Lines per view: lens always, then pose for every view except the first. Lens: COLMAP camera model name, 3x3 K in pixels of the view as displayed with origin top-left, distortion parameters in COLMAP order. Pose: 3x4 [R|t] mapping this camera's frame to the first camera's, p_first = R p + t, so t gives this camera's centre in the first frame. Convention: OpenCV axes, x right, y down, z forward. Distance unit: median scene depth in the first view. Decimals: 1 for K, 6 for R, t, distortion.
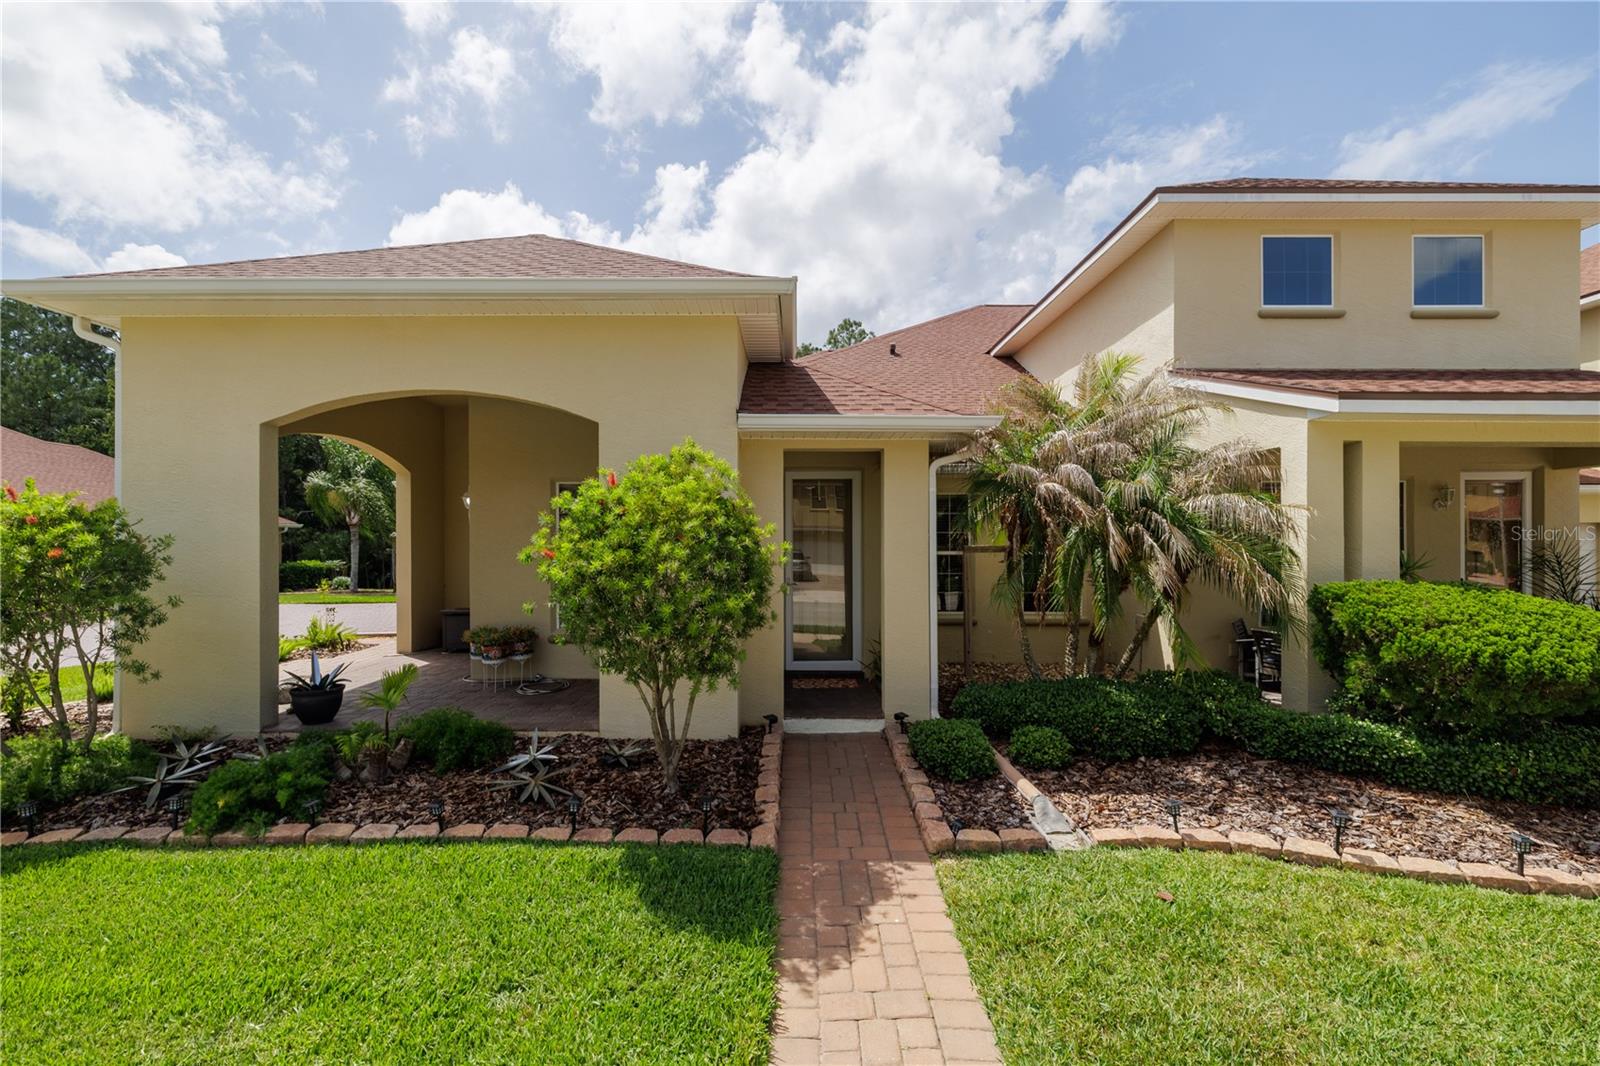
lens RADIAL K [[687.7, 0, 798.4], [0, 687.7, 535.2], [0, 0, 1]] dist [0.005244, -0.000019]
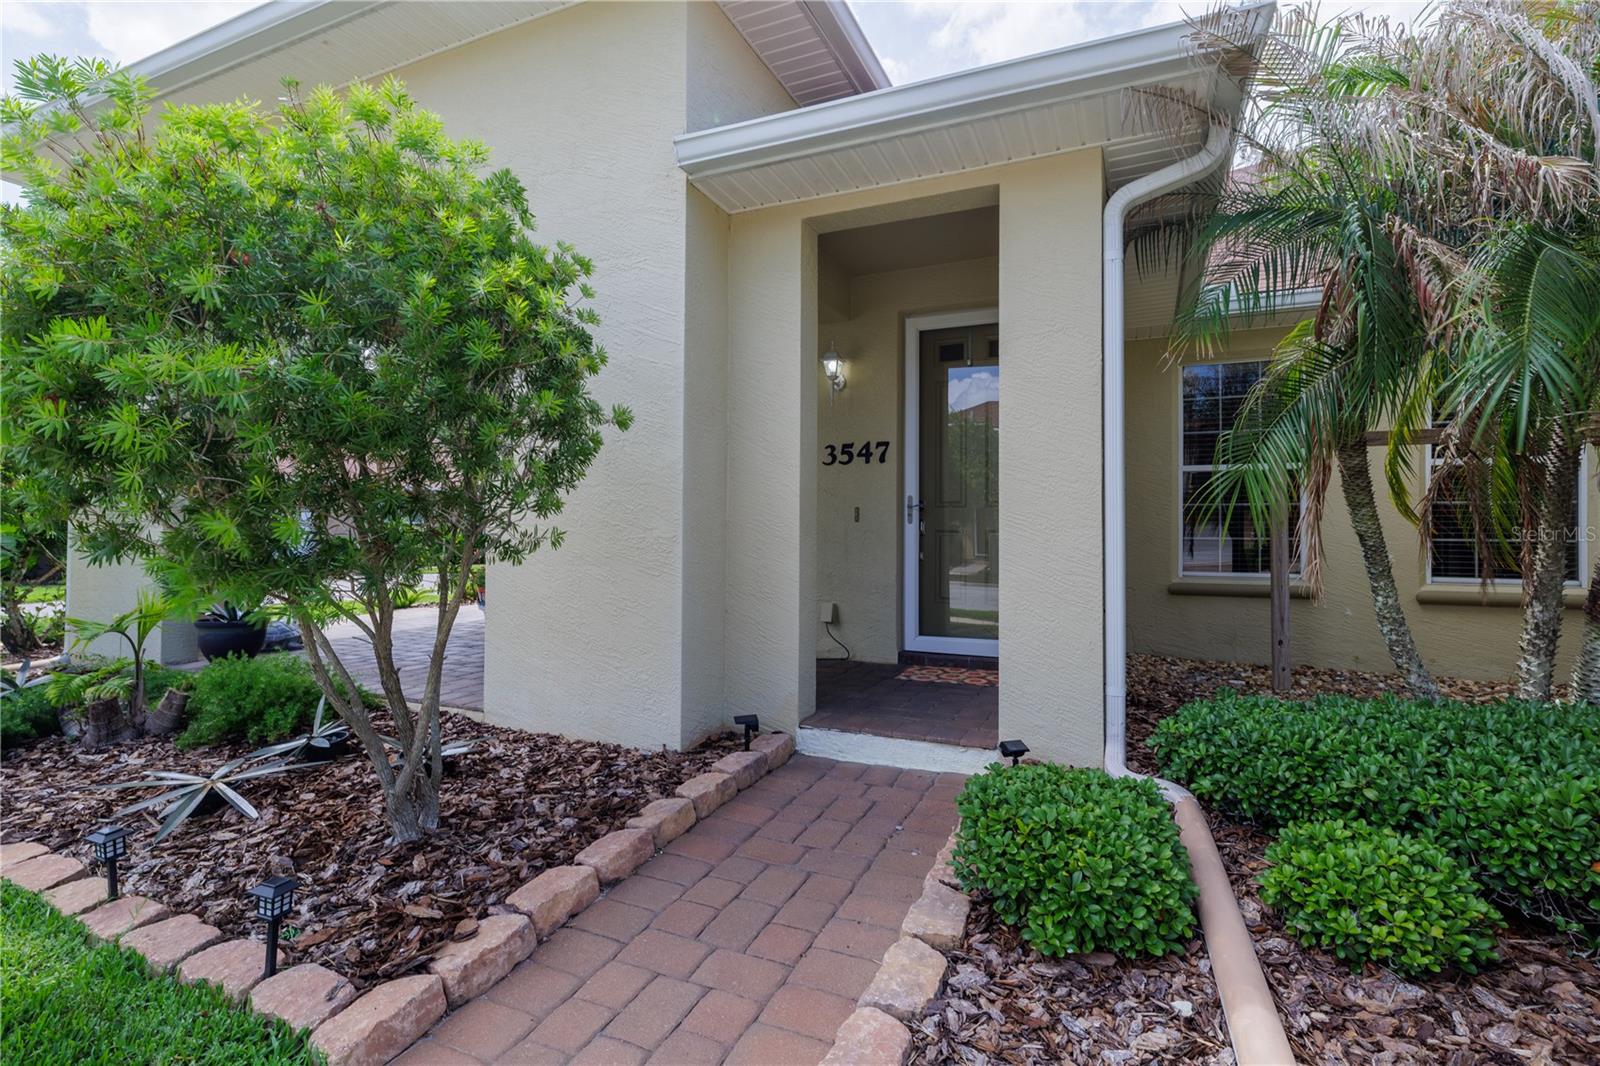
lens RADIAL K [[749.5, 0, 797.3], [0, 749.5, 527.9], [0, 0, 1]] dist [0.001106, 0.000713]
pose [[0.906117, -0.001749, -0.423023, 0.265516], [0.004207, 0.999979, 0.004877, 0.135593], [0.423005, -0.006199, 0.906106, 0.581151]]
